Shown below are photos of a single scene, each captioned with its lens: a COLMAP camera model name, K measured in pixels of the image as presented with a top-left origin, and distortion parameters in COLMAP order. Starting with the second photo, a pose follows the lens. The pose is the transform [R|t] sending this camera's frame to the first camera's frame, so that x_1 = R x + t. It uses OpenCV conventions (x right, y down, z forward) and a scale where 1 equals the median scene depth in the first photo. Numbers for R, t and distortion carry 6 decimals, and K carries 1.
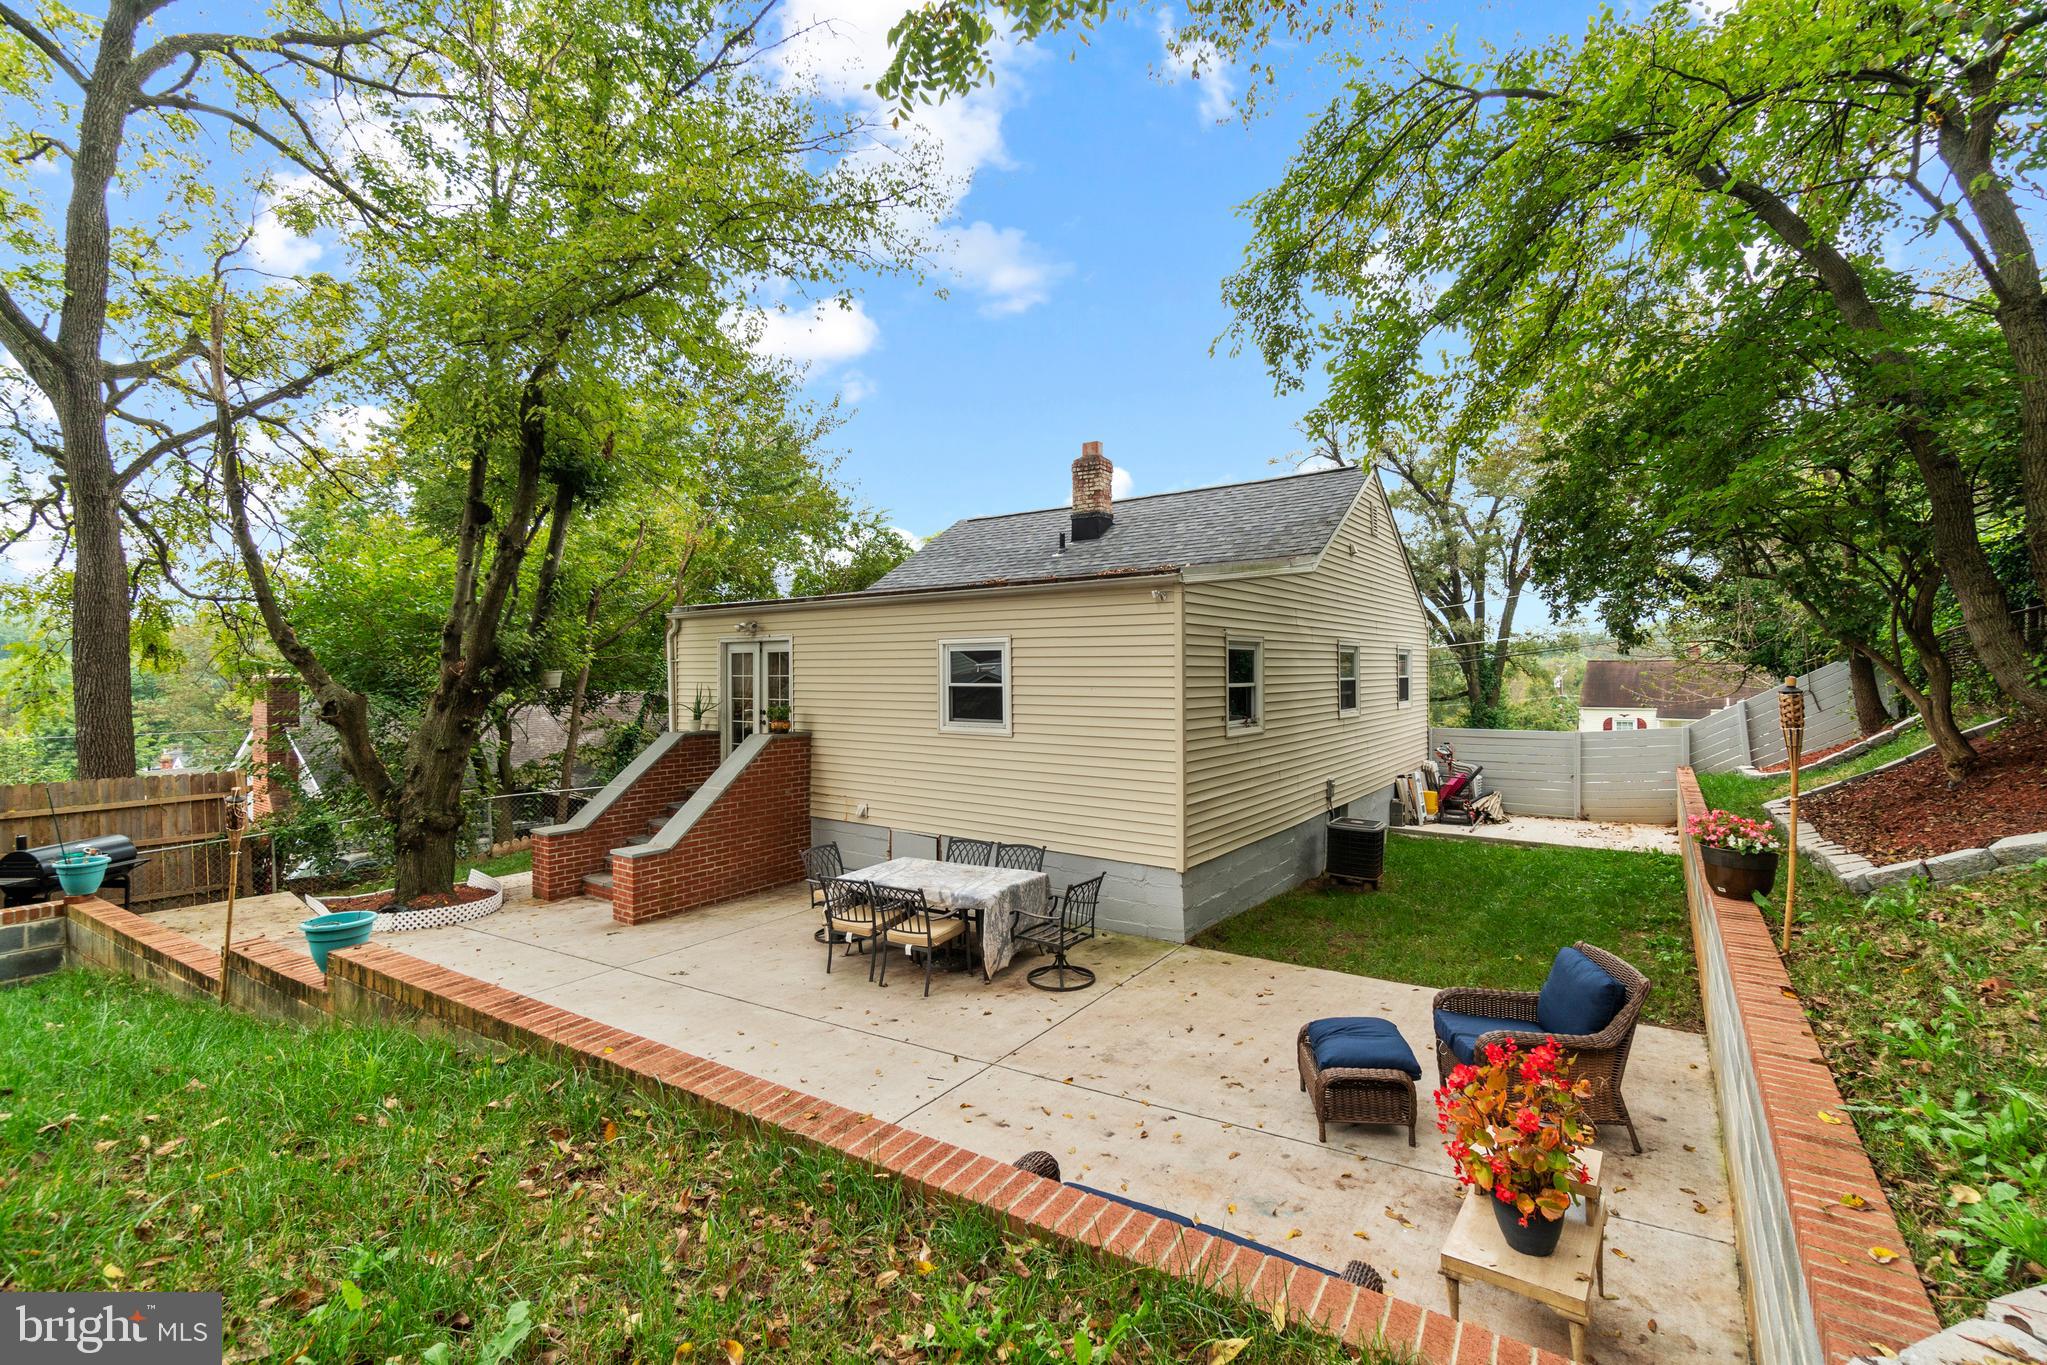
lens RADIAL K [[906.4, 0, 1024.4], [0, 906.4, 667.5], [0, 0, 1]] dist [-0.003882, -0.000258]
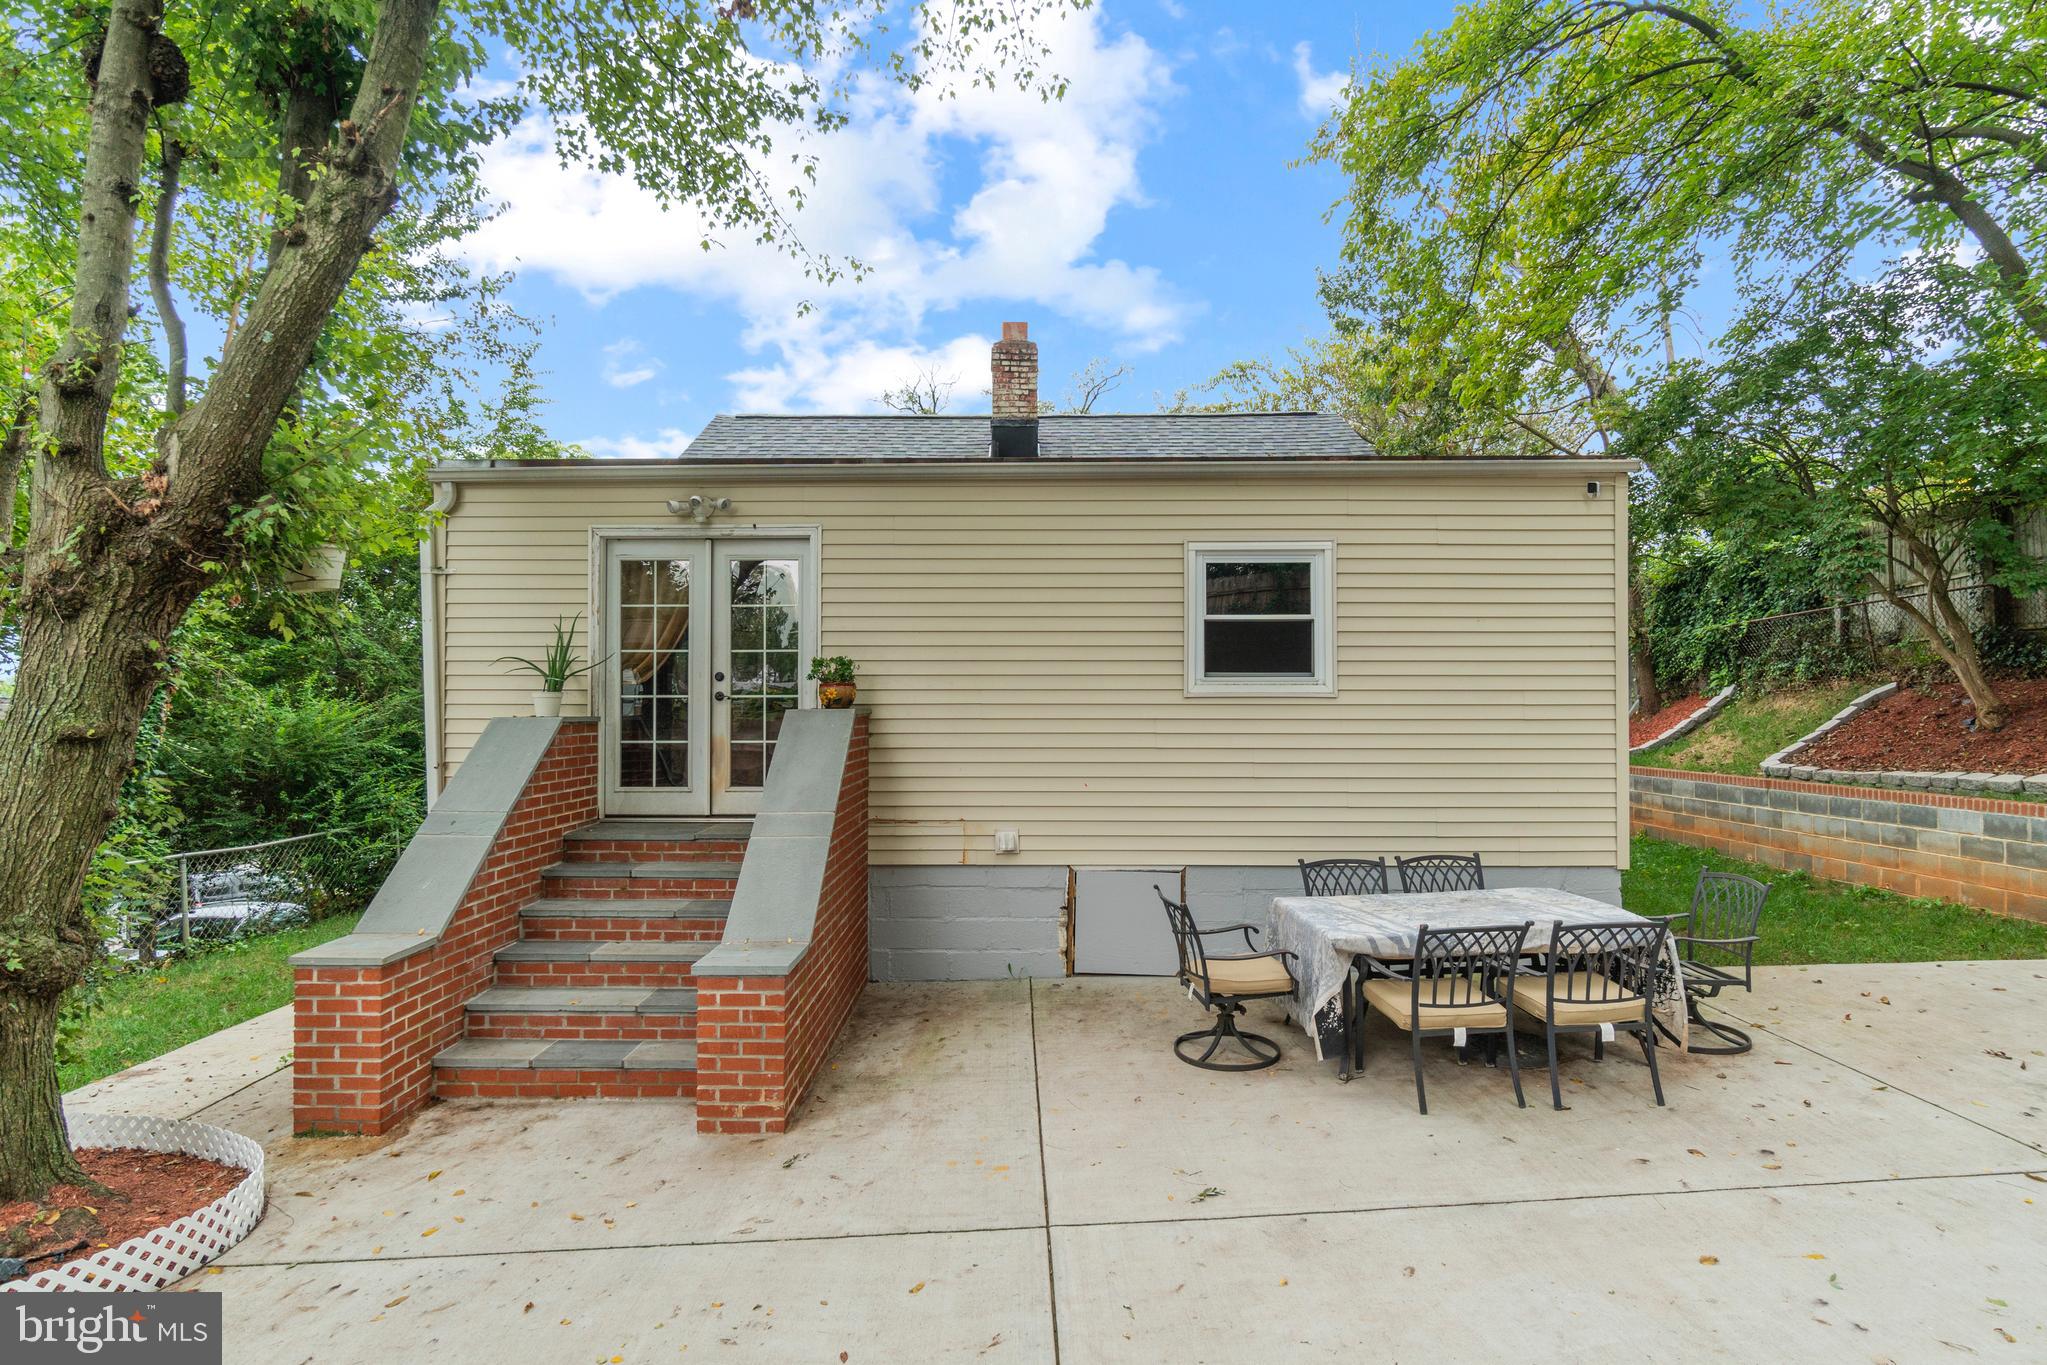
lens RADIAL K [[1032.9, 0, 1019.9], [0, 1032.9, 701.1], [0, 0, 1]] dist [-0.006914, -0.000240]
pose [[0.806404, 0.006665, 0.591327, -0.615788], [-0.002261, 0.999964, -0.008187, 0.084544], [-0.591360, 0.005265, 0.806390, 0.533096]]
